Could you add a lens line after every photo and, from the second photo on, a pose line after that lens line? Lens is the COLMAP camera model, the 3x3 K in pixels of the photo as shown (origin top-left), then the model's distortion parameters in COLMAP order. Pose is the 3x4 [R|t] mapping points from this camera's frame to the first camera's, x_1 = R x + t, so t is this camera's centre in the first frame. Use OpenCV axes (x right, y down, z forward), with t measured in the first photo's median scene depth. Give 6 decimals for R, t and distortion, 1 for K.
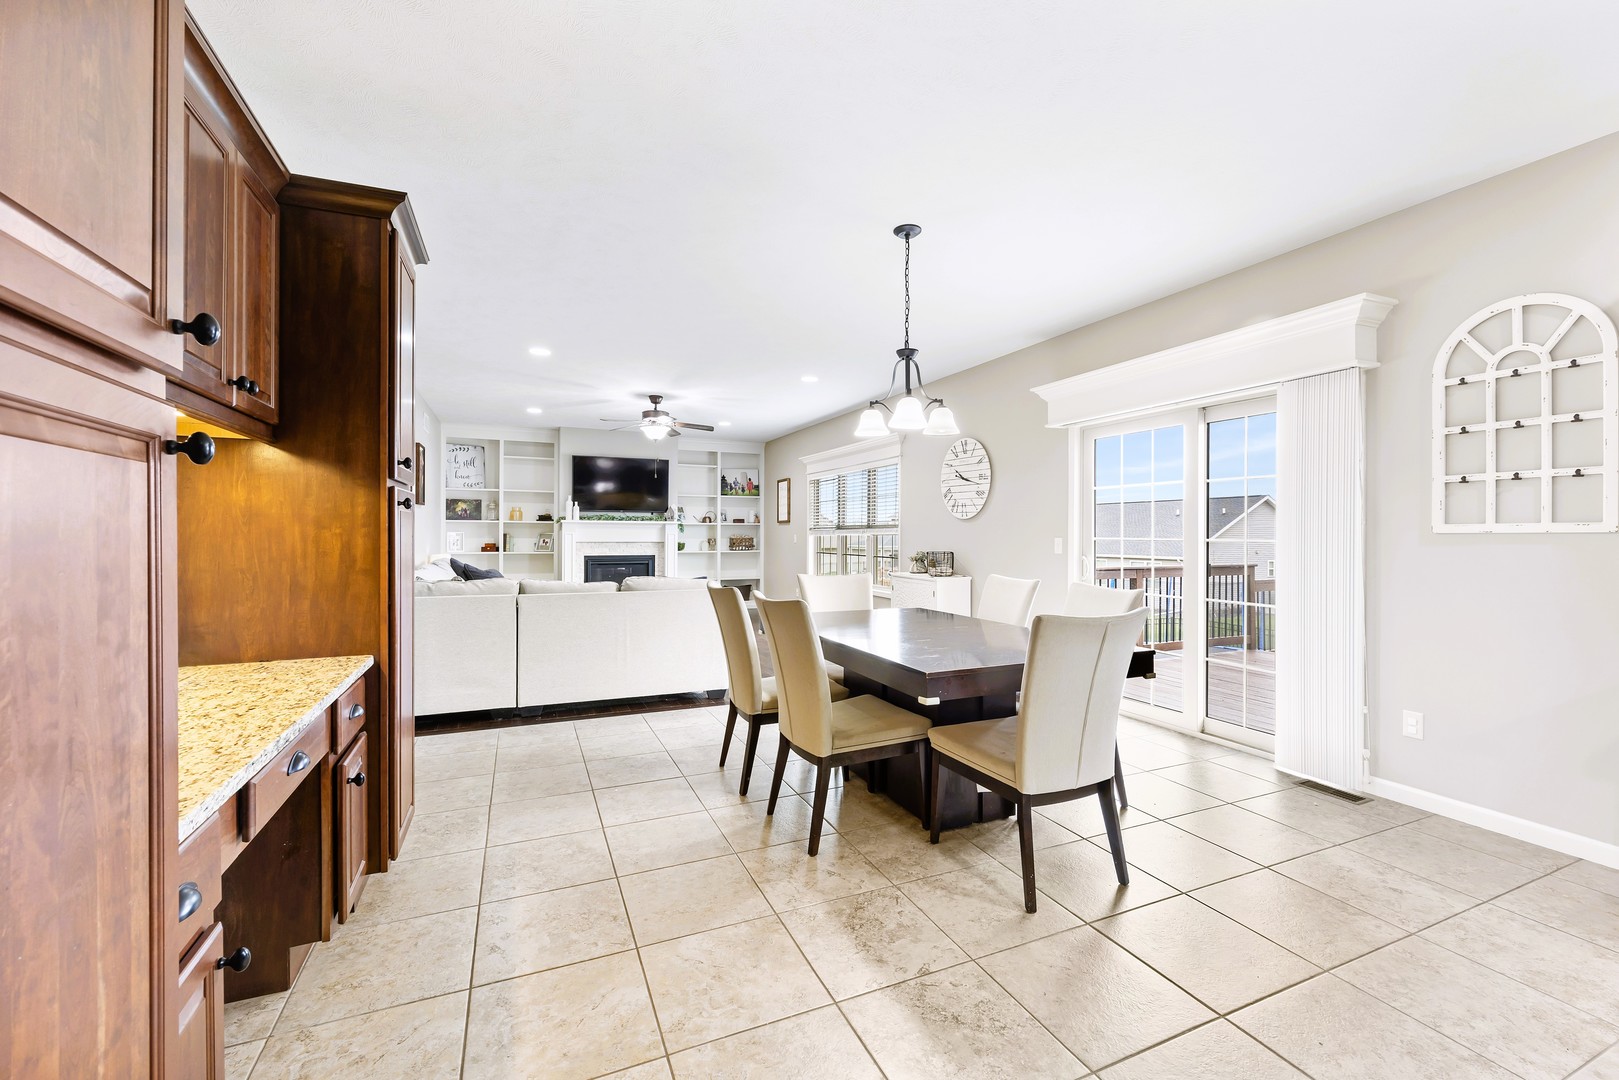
lens RADIAL K [[658.5, 0, 809.3], [0, 658.5, 540.5], [0, 0, 1]] dist [-0.003424, -0.000429]
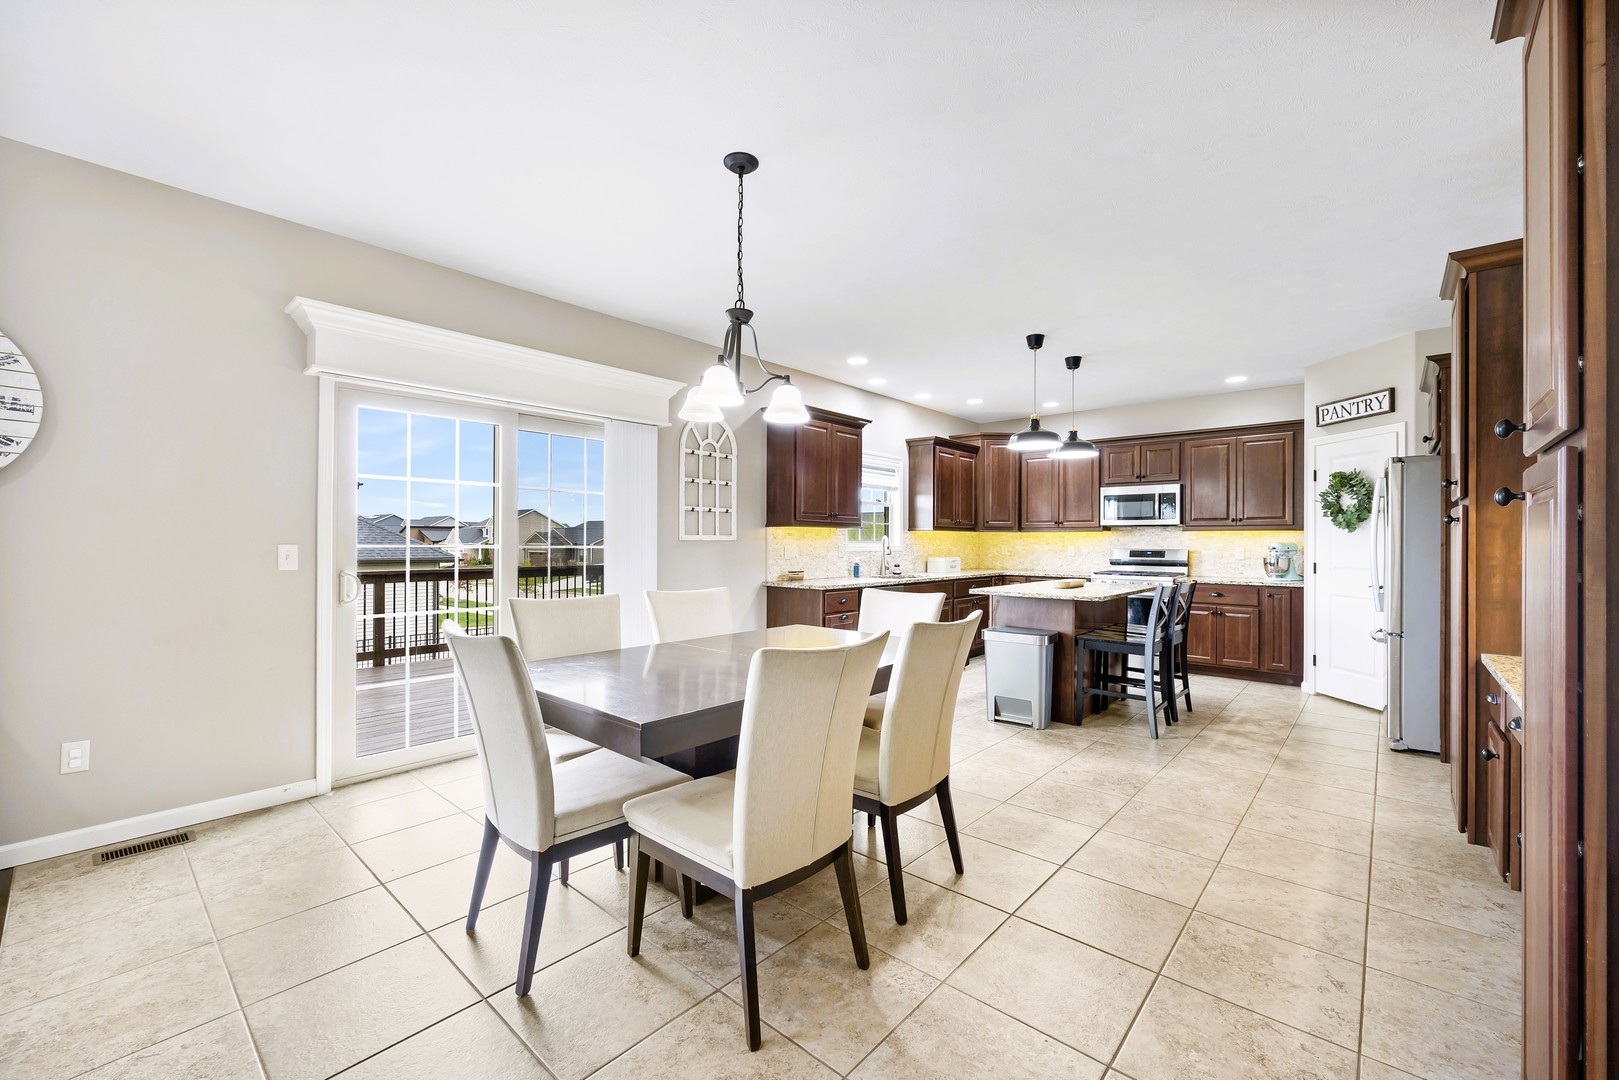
lens RADIAL K [[658.5, 0, 809.3], [0, 658.5, 540.5], [0, 0, 1]] dist [-0.003424, -0.000429]
pose [[-0.420452, -0.000203, 0.907315, -0.406635], [0.002921, 0.999994, 0.001577, -0.007267], [-0.907310, 0.003314, -0.420449, 0.834921]]
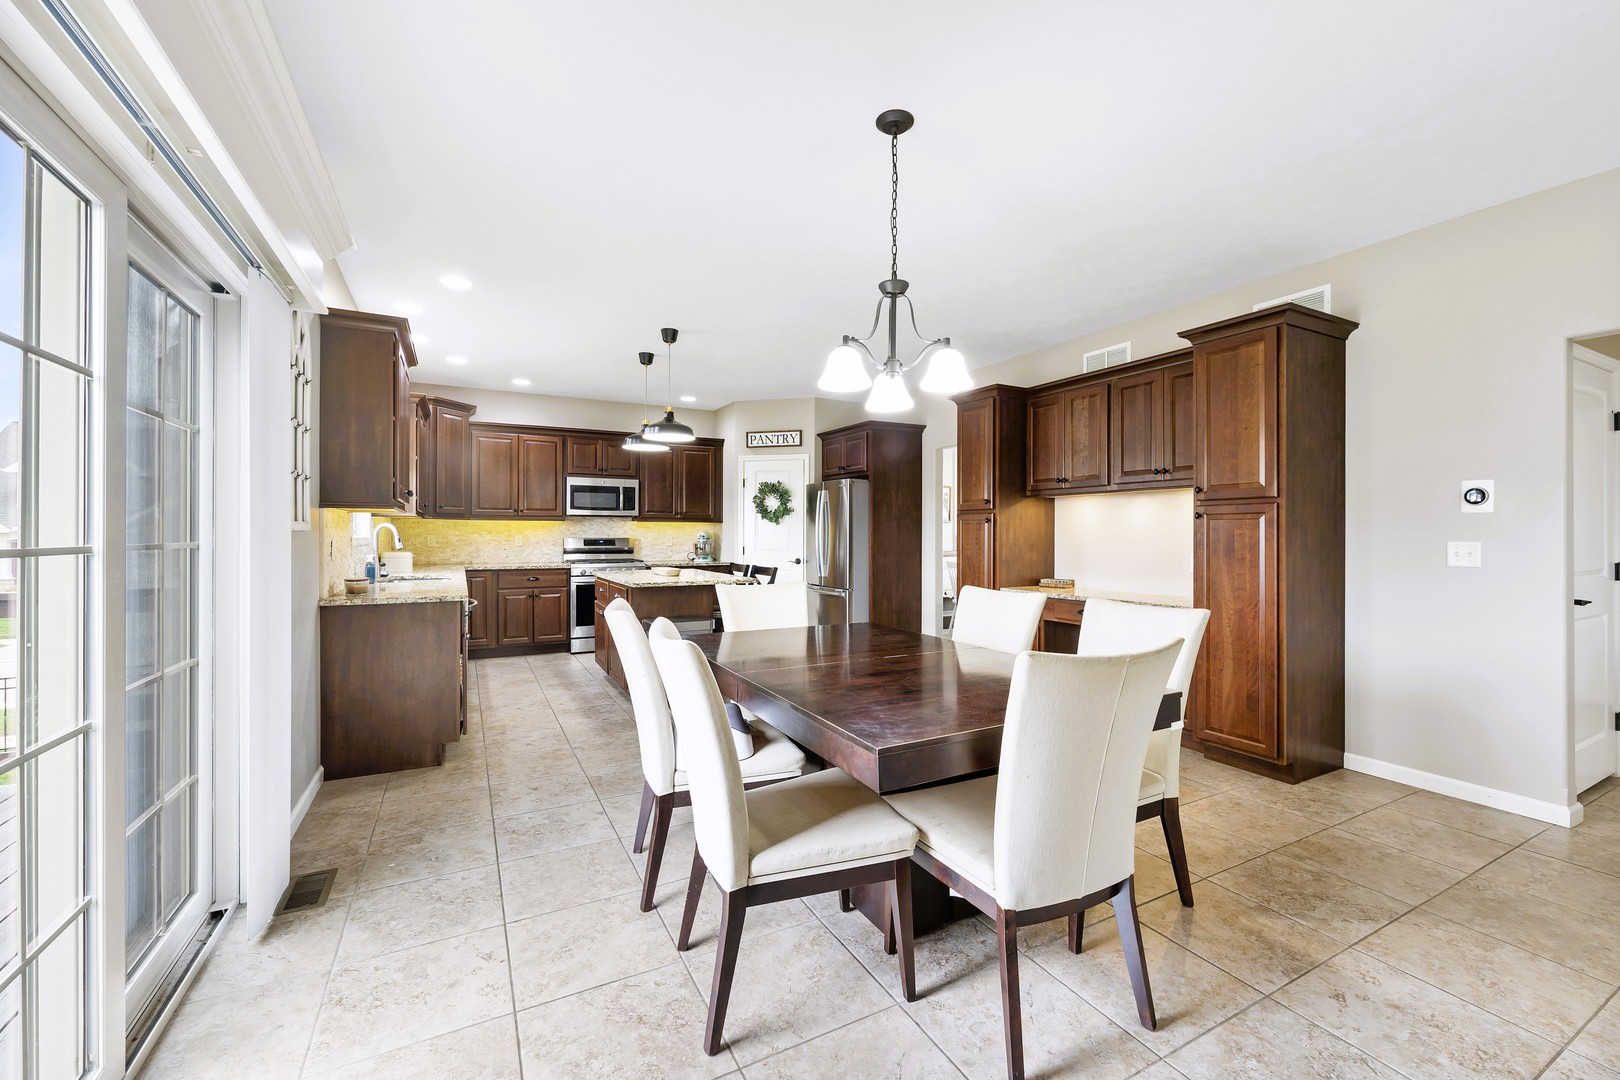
lens RADIAL K [[664.9, 0, 812.2], [0, 664.9, 530.4], [0, 0, 1]] dist [-0.002471, -0.000038]
pose [[-0.997288, -0.003122, -0.073530, 0.192073], [-0.003512, 0.999980, 0.005178, -0.011273], [0.073512, 0.005422, -0.997280, 1.136294]]
